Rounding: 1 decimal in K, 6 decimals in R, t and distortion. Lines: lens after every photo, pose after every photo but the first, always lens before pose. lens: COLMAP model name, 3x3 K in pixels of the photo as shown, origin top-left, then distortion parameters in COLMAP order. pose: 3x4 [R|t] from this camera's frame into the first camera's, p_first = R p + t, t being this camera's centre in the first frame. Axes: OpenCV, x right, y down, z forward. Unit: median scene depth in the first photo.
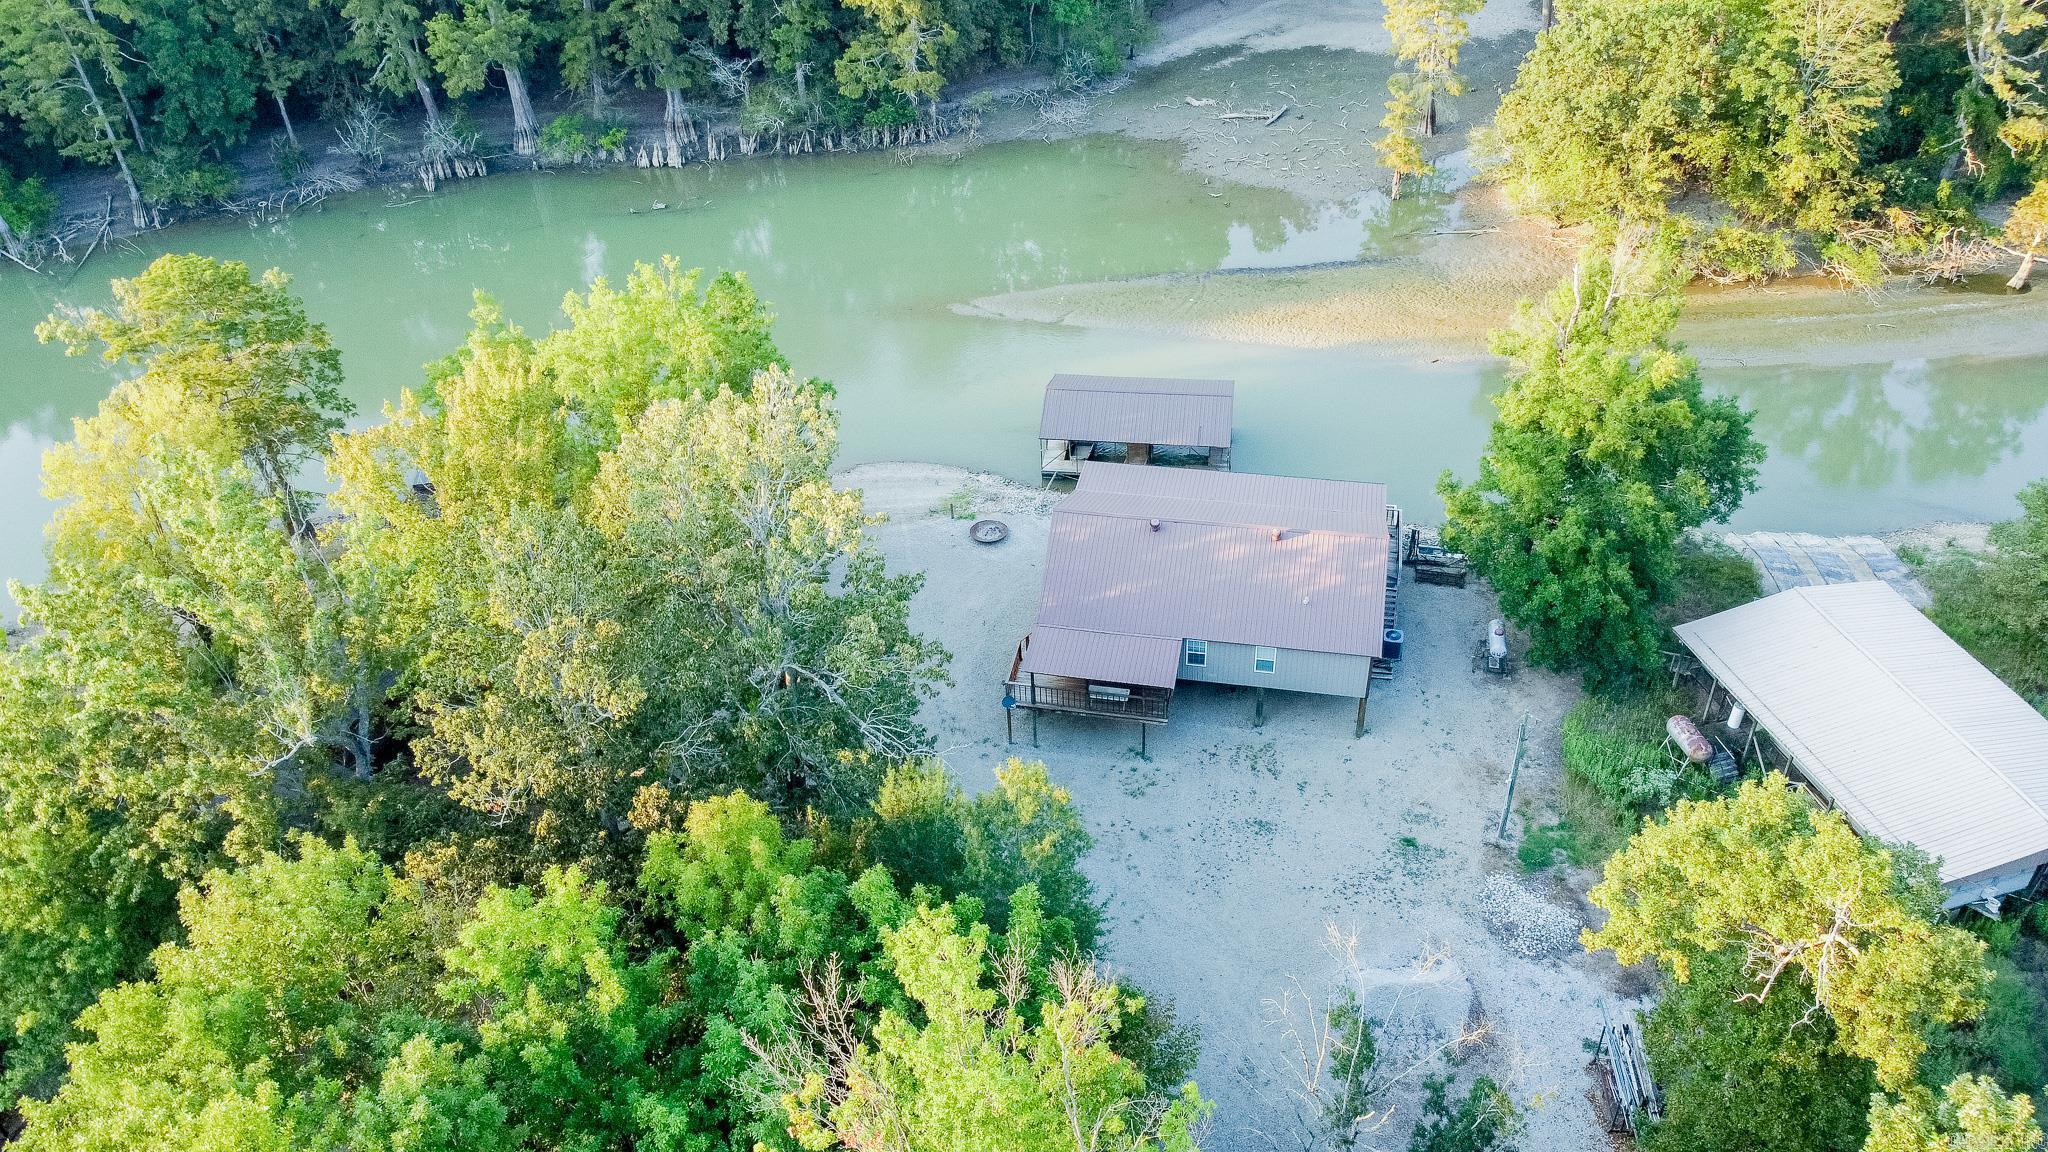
lens RADIAL K [[1571.2, 0, 1024.0], [0, 1571.2, 576.0], [0, 0, 1]] dist [-0.000027, 0.003876]
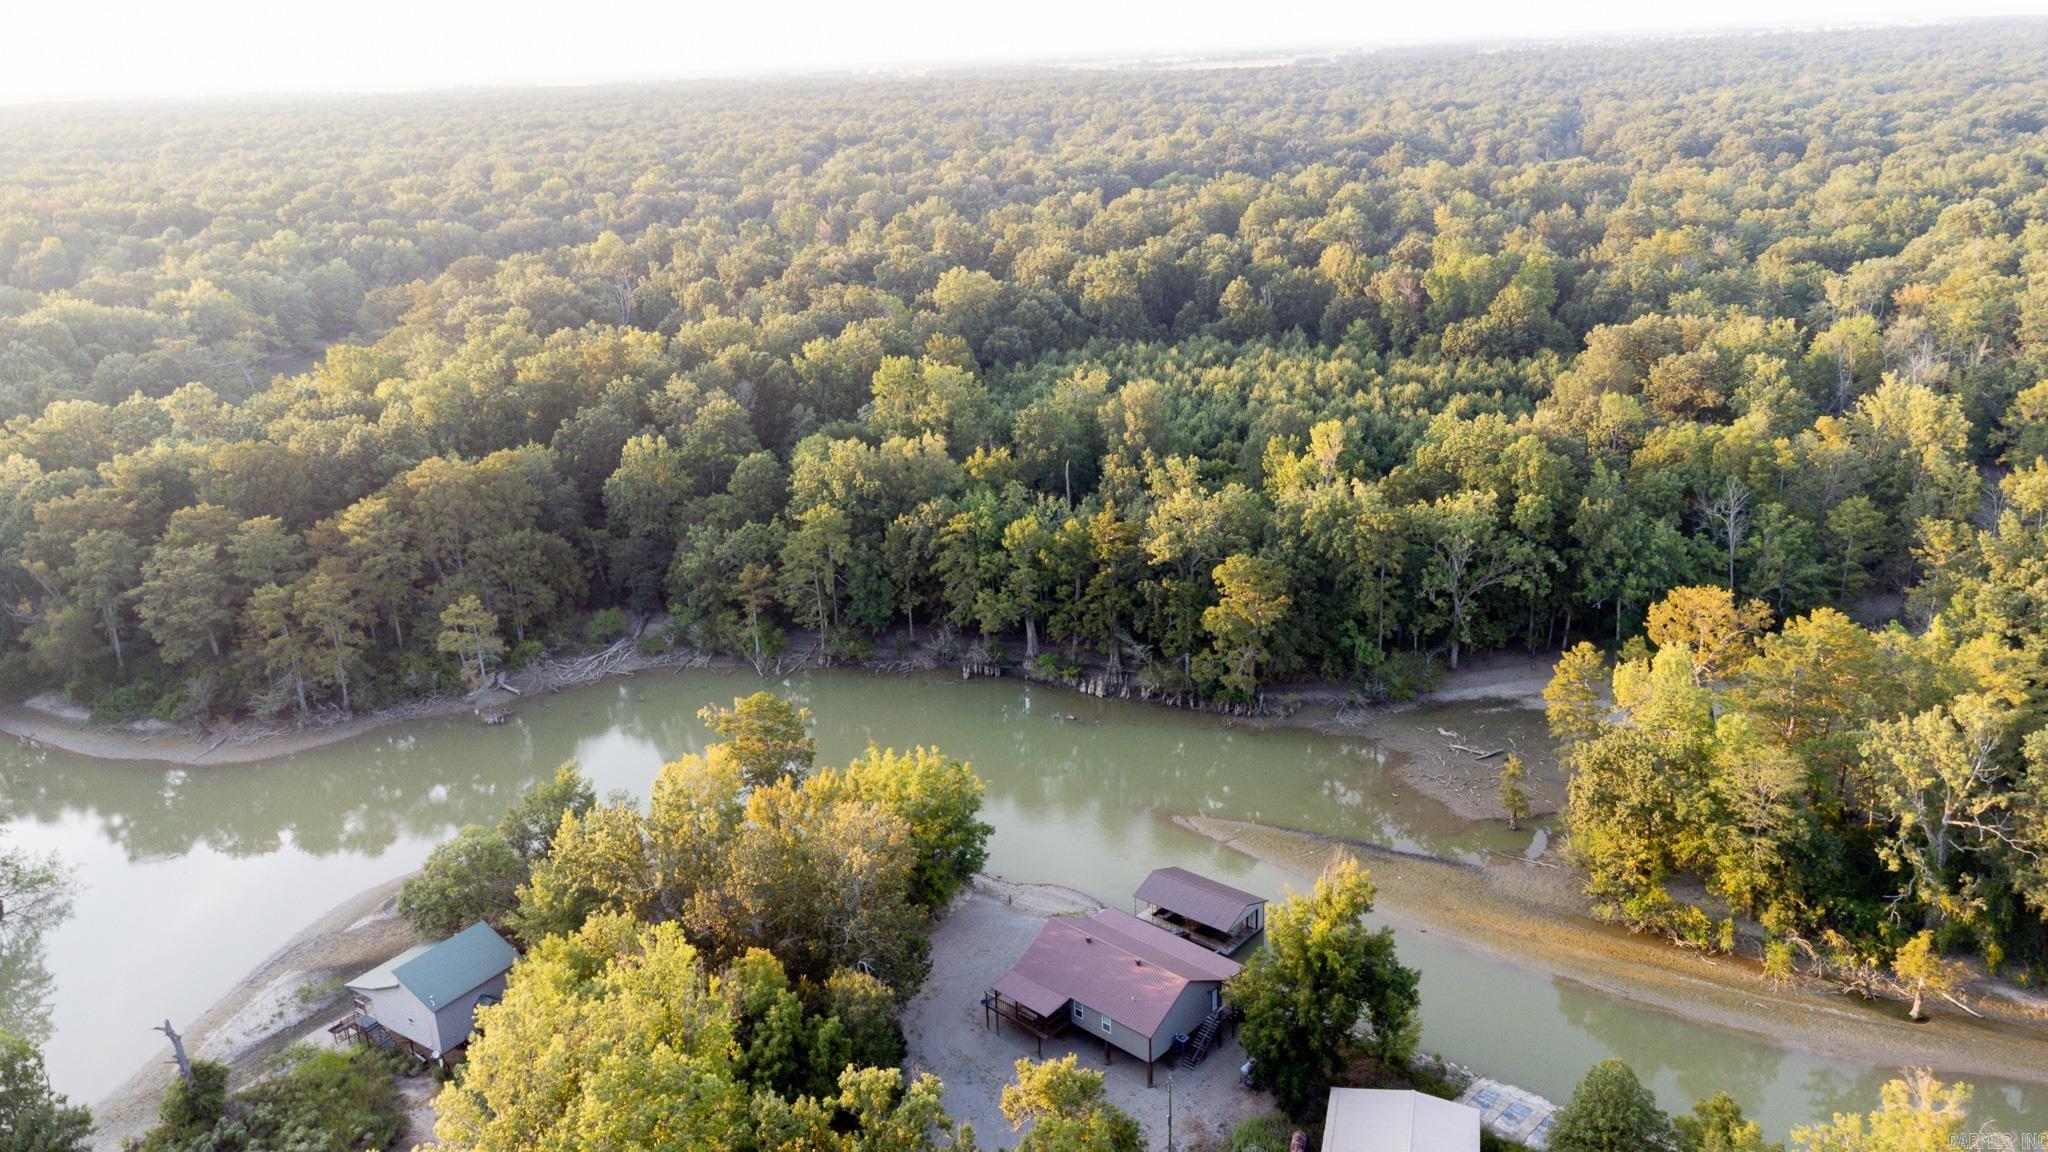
lens RADIAL K [[1510.8, 0, 1024.0], [0, 1510.8, 576.0], [0, 0, 1]] dist [0.030360, 0.028164]
pose [[0.856365, 0.178750, -0.484446, 0.833330], [-0.317280, 0.922331, -0.220543, -0.010244], [0.407398, 0.342570, 0.846565, -0.744048]]
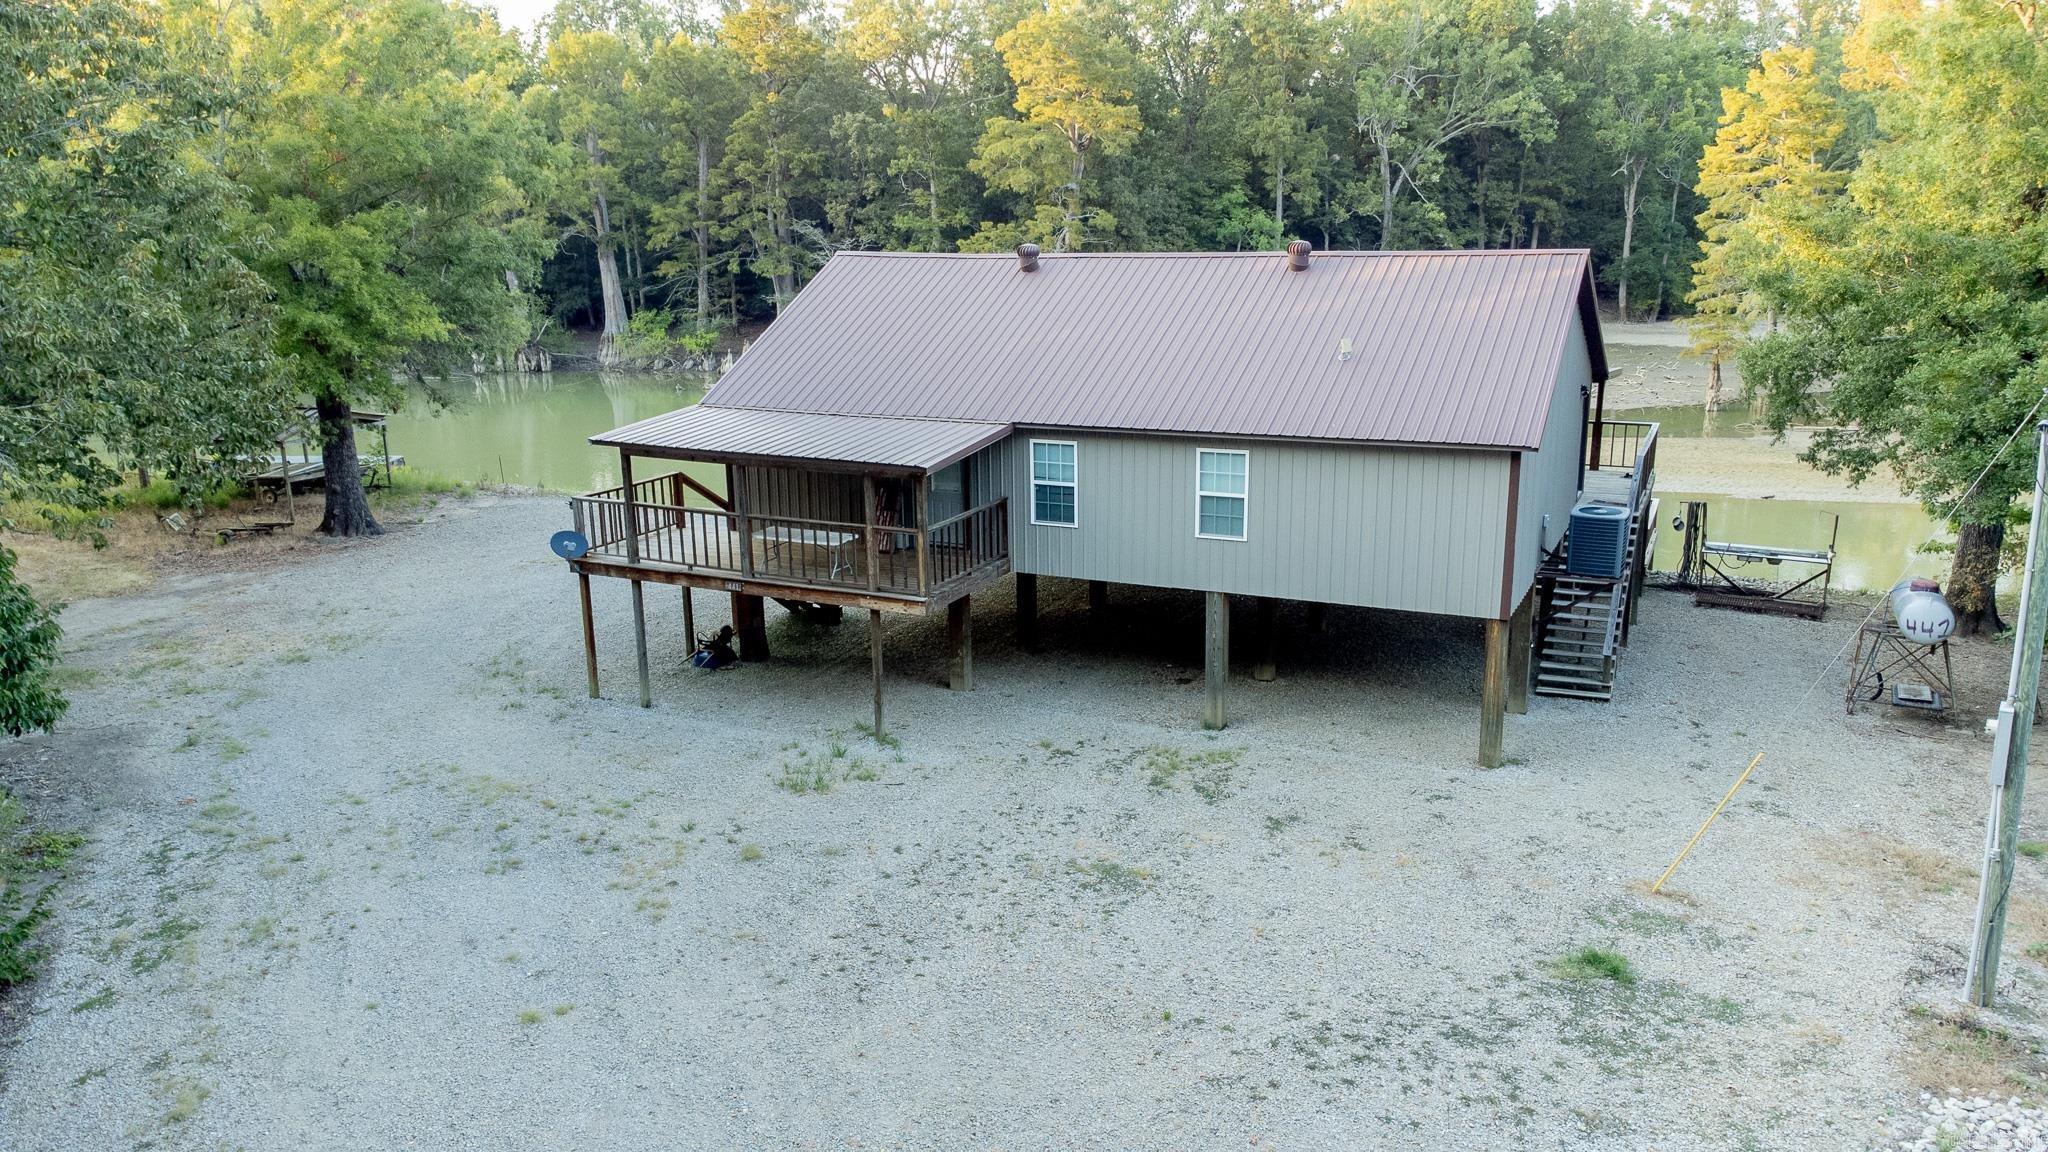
lens RADIAL K [[1533.5, 0, 1024.0], [0, 1533.5, 576.0], [0, 0, 1]] dist [0.060144, 0.005075]
pose [[0.969545, 0.083575, -0.230213, 0.189024], [-0.168455, 0.909879, -0.379134, 0.211717], [0.177780, 0.406368, 0.896247, 0.657485]]
